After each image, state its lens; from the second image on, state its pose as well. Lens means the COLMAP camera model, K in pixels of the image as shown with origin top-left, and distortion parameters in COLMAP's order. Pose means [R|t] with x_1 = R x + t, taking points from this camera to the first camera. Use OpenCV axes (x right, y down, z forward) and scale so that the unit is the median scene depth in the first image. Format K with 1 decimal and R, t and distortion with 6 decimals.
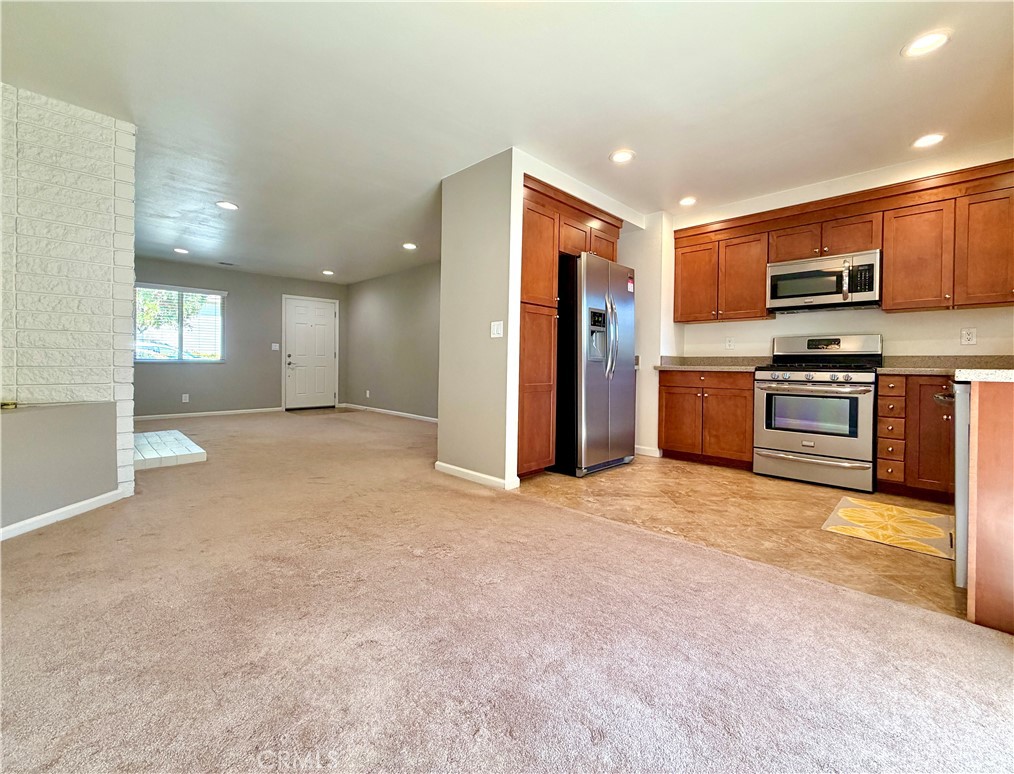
lens RADIAL K [[434.6, 0, 500.1], [0, 434.6, 366.6], [0, 0, 1]] dist [0.002853, -0.000226]
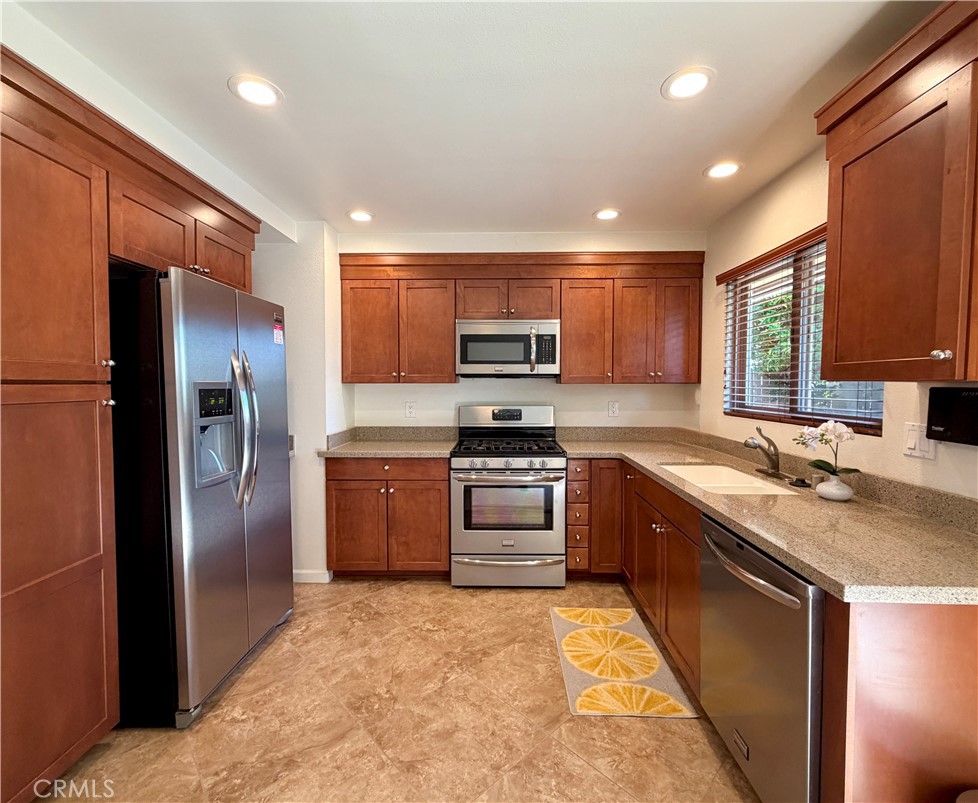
lens RADIAL K [[433.8, 0, 489.8], [0, 433.8, 401.7], [0, 0, 1]] dist [-0.001913, -0.000950]
pose [[0.725441, -0.039113, 0.687172, 0.105166], [0.009611, 0.998862, 0.046707, -0.128029], [-0.688217, -0.027279, 0.724991, 0.392294]]
